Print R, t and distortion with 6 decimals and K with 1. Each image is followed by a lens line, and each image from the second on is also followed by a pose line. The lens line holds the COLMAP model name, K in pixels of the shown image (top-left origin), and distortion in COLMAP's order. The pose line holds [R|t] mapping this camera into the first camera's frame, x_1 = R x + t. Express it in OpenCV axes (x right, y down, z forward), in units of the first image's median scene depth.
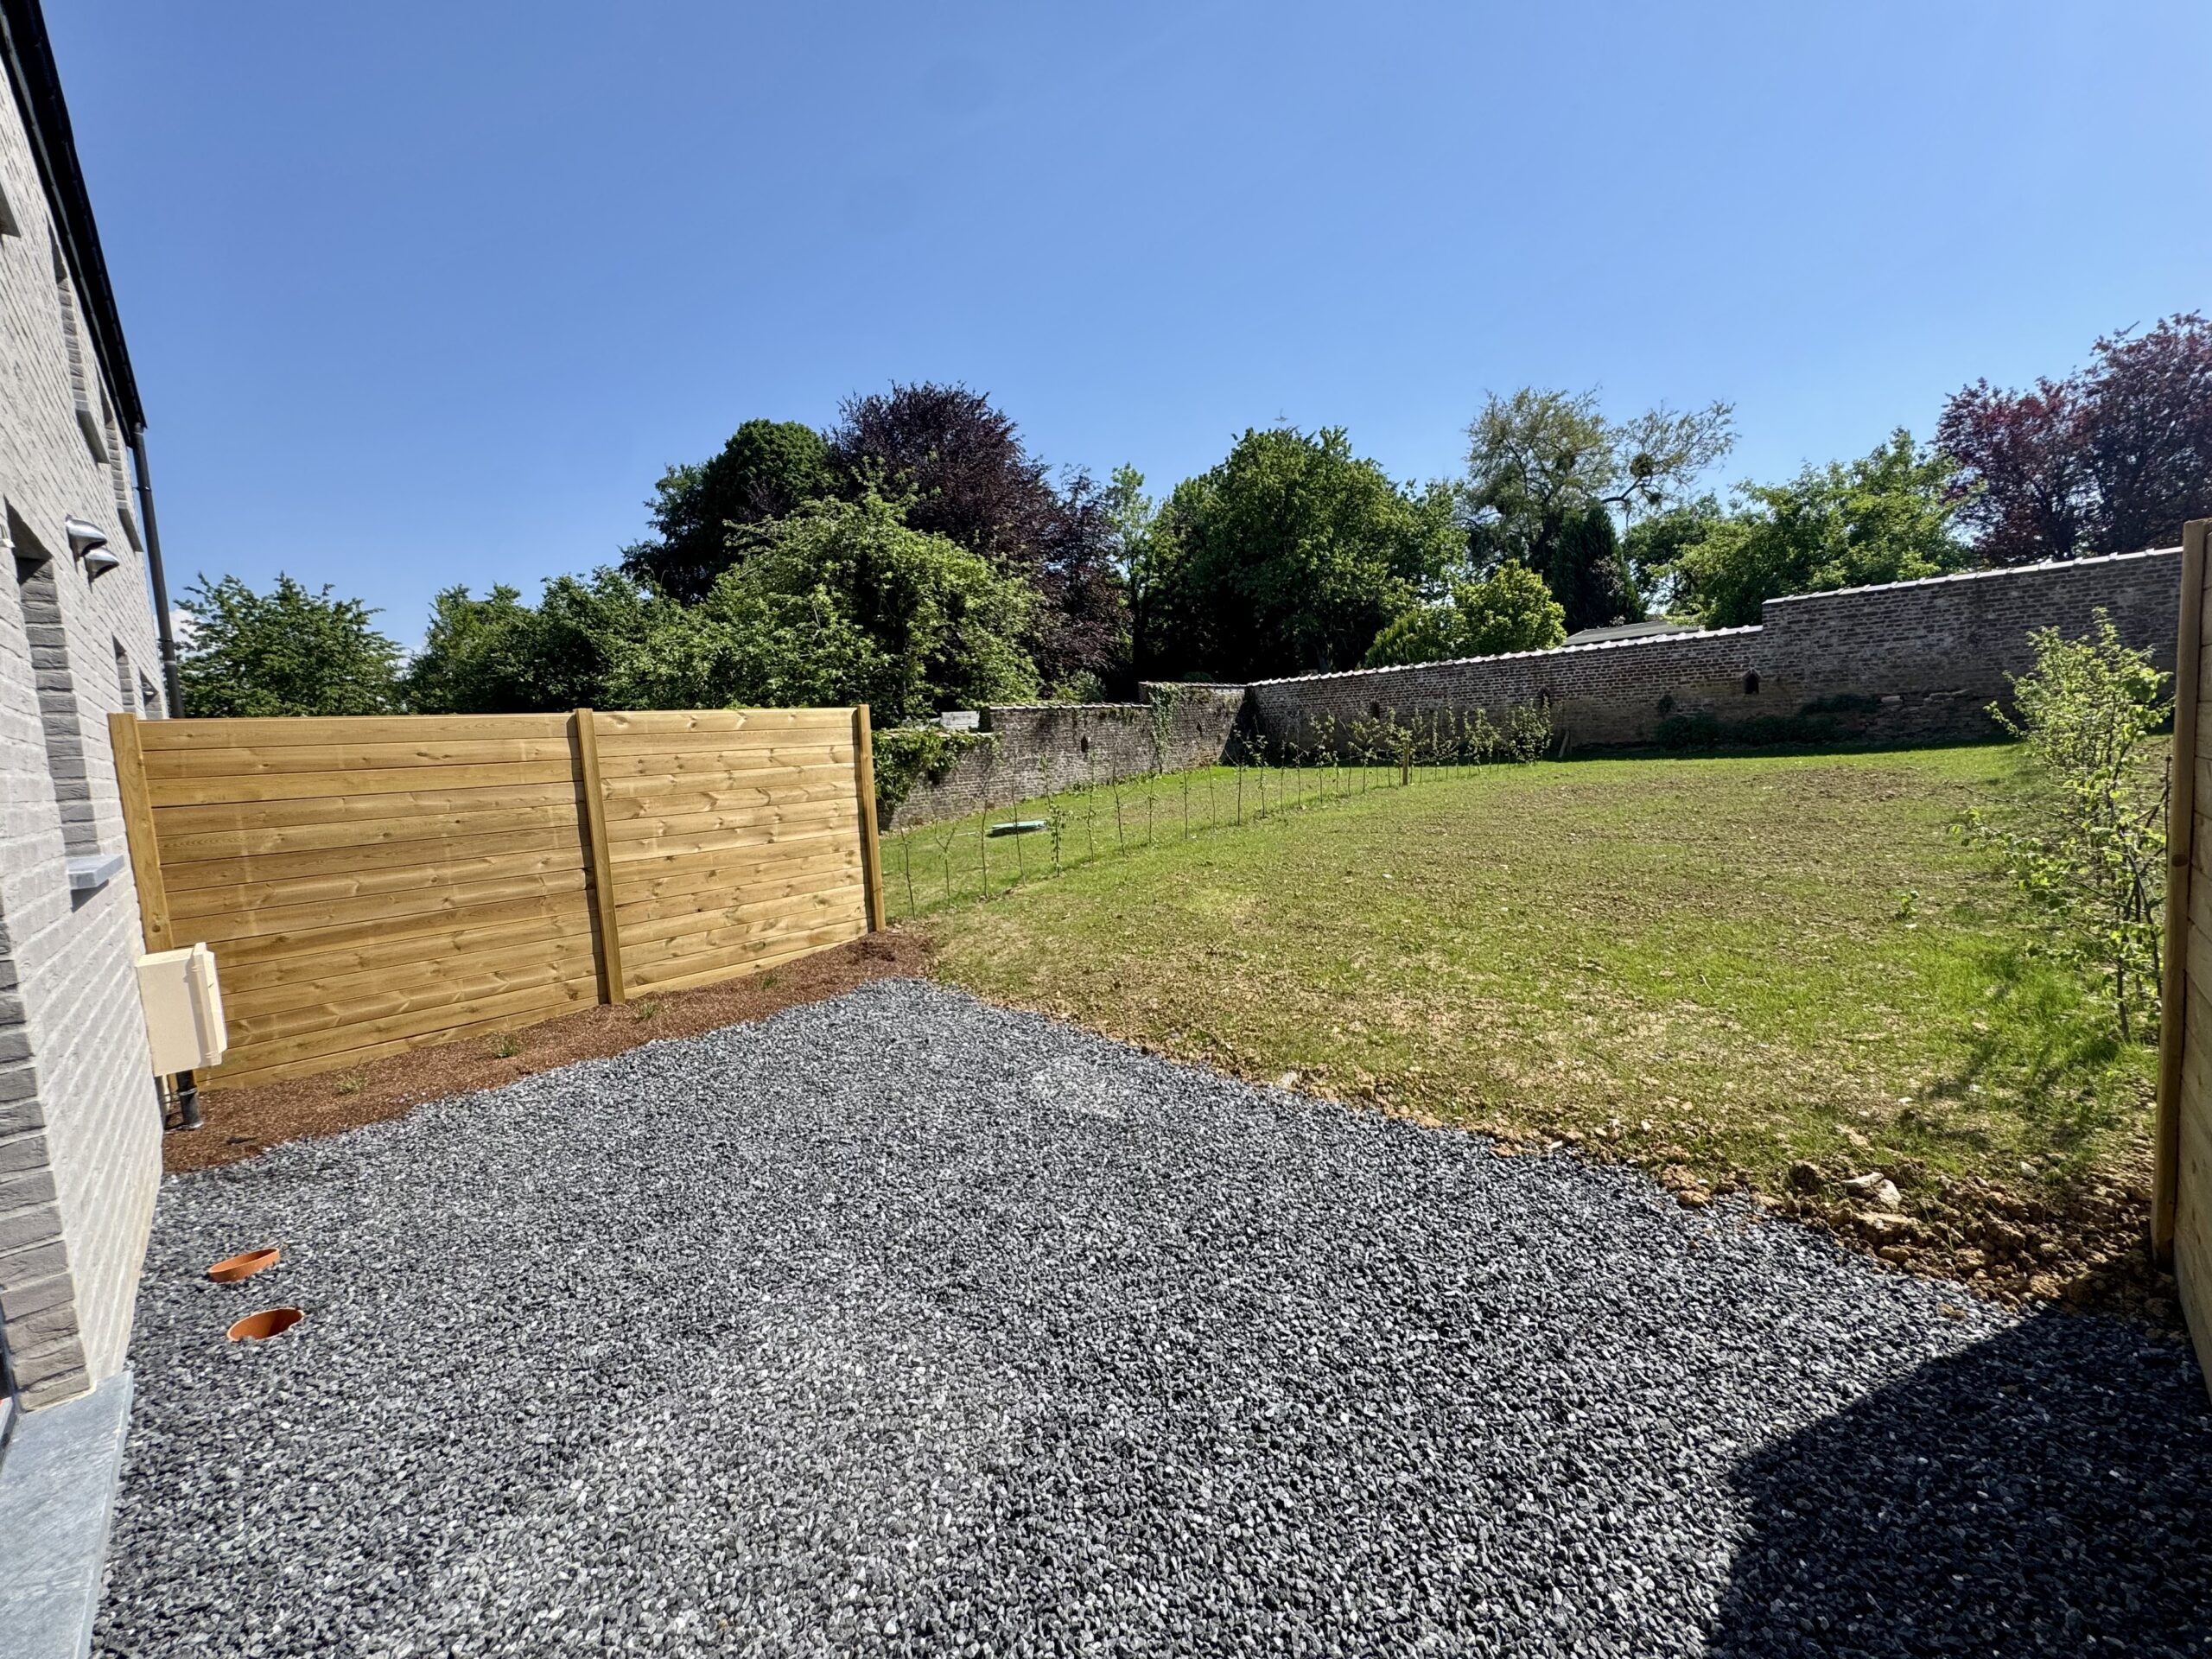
lens RADIAL K [[881.3, 0, 1103.3], [0, 881.3, 830.3], [0, 0, 1]] dist [-0.002287, 0.000057]
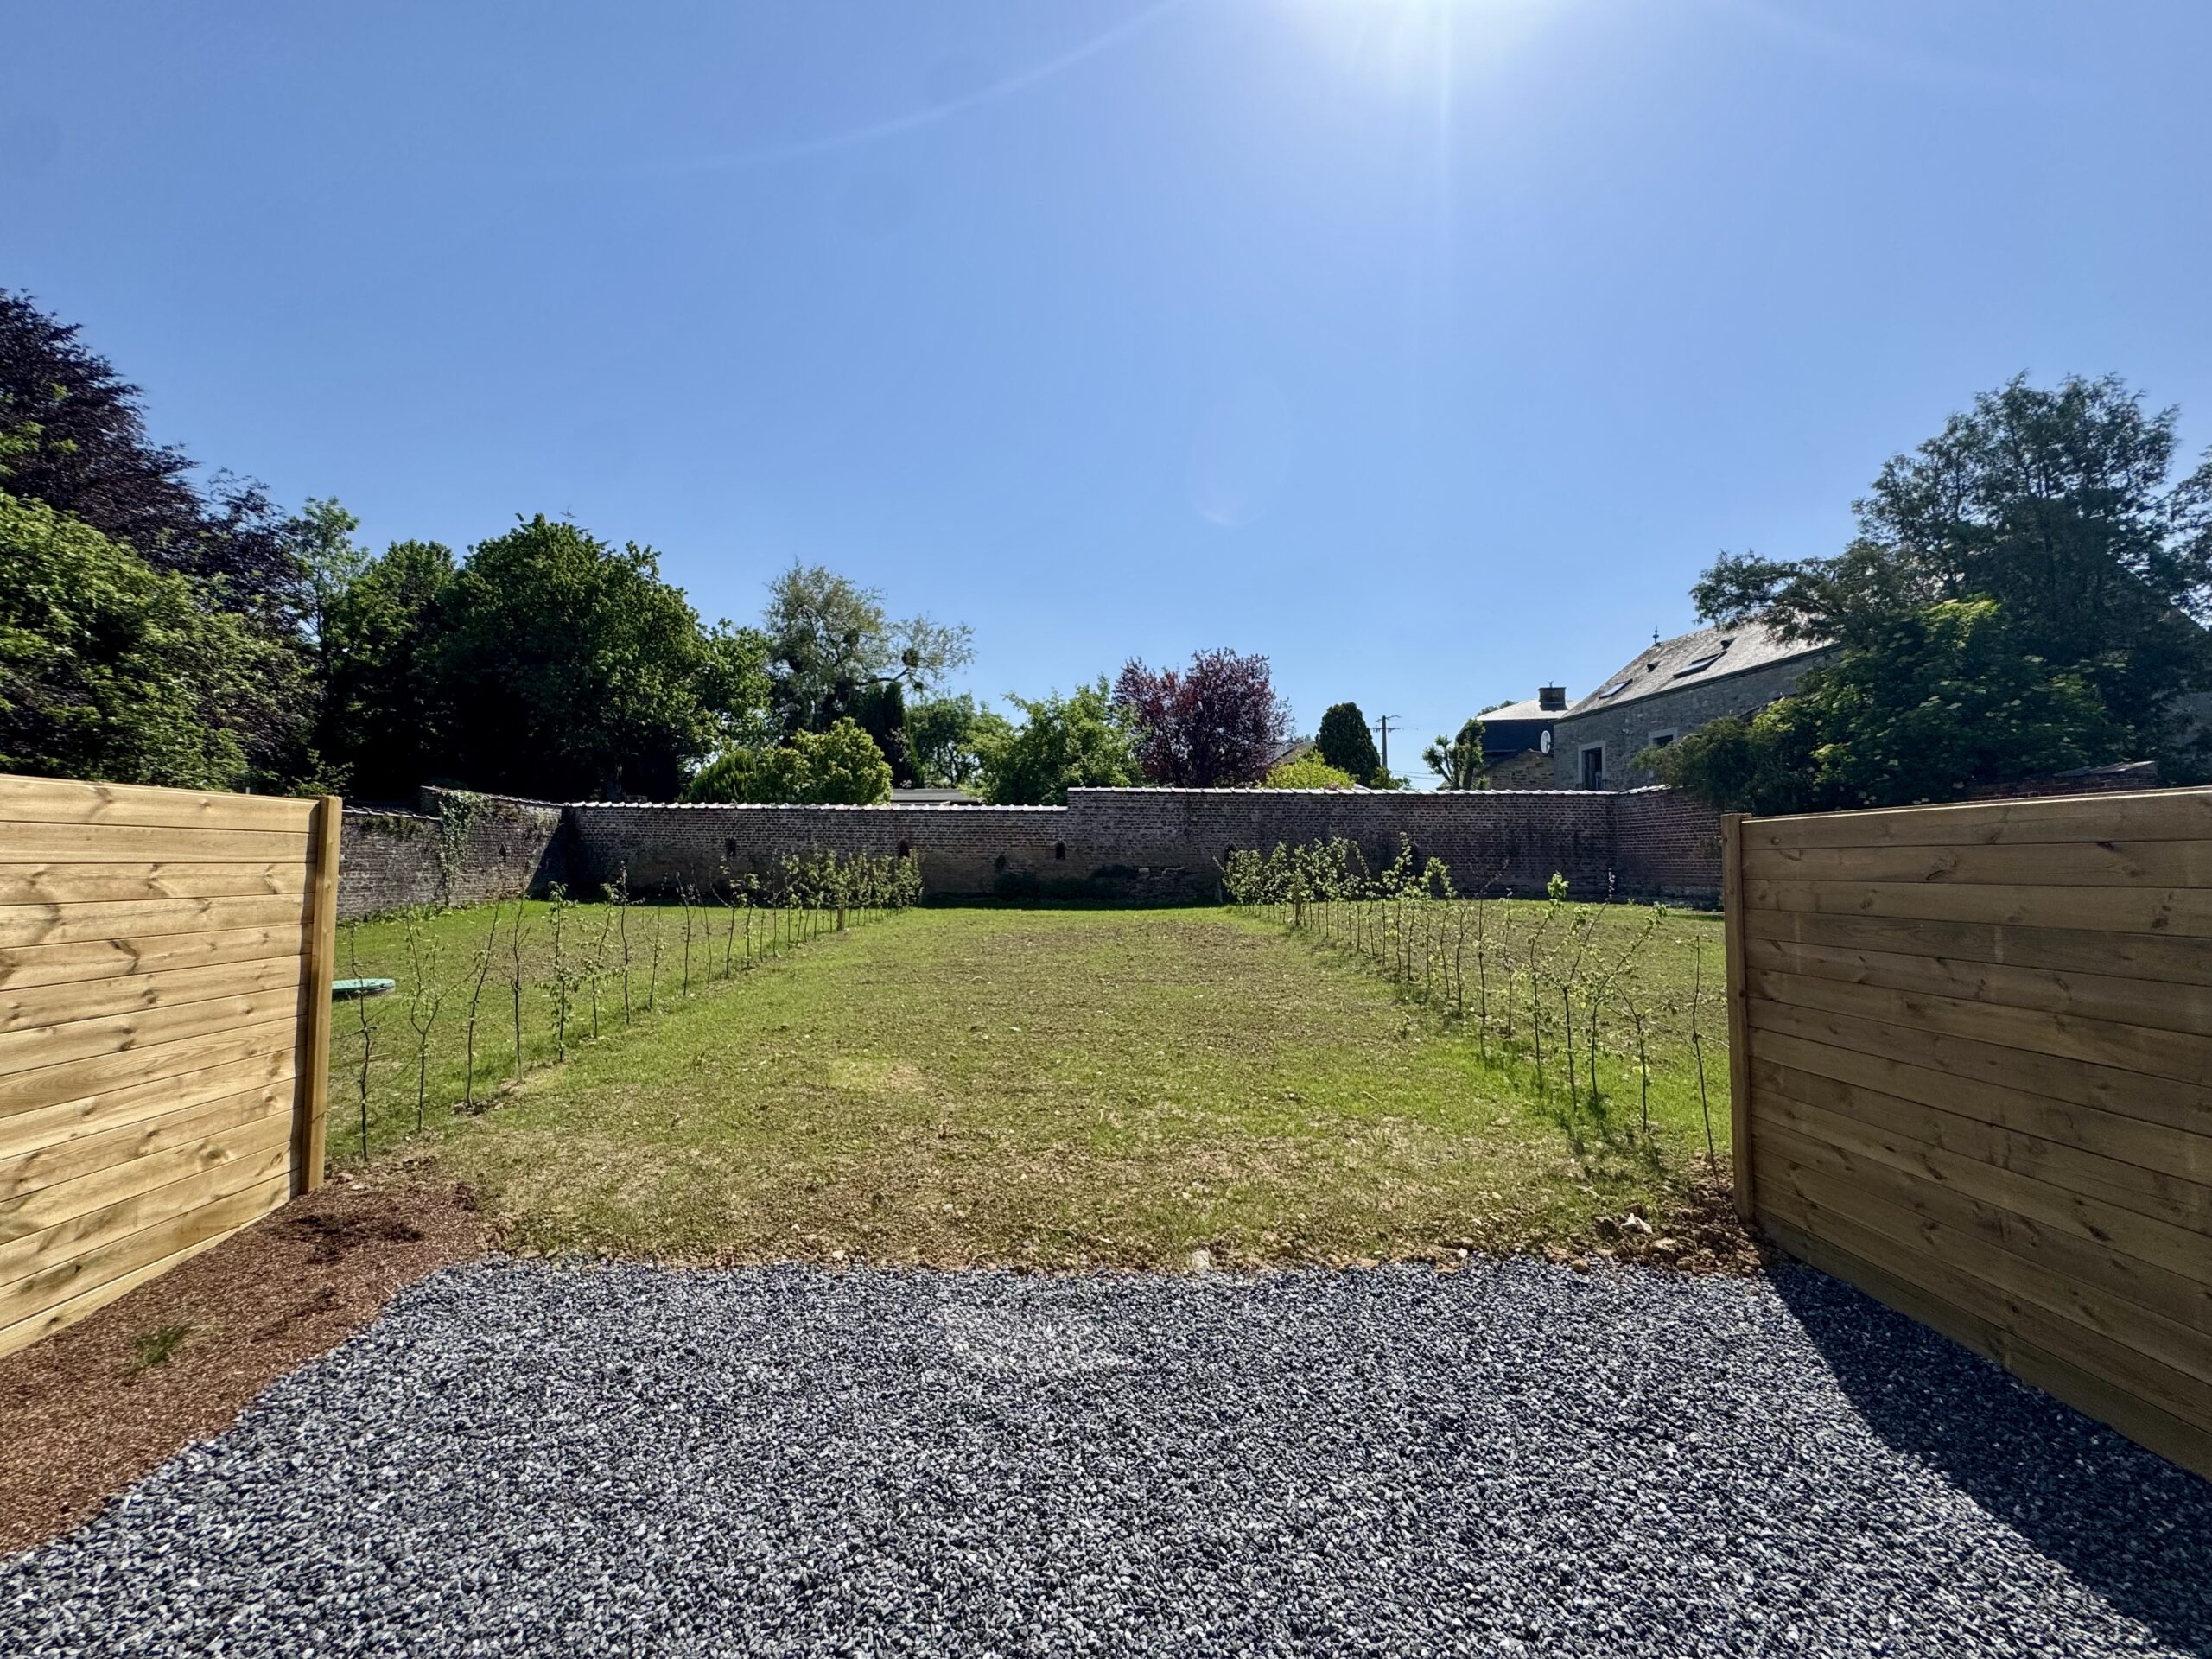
lens RADIAL K [[881.3, 0, 1103.3], [0, 881.3, 830.3], [0, 0, 1]] dist [-0.002287, 0.000057]
pose [[0.684572, 0.091078, 0.723233, -0.099852], [0.022930, 0.988982, -0.146248, -0.006348], [-0.728585, 0.116701, 0.674941, 0.065141]]
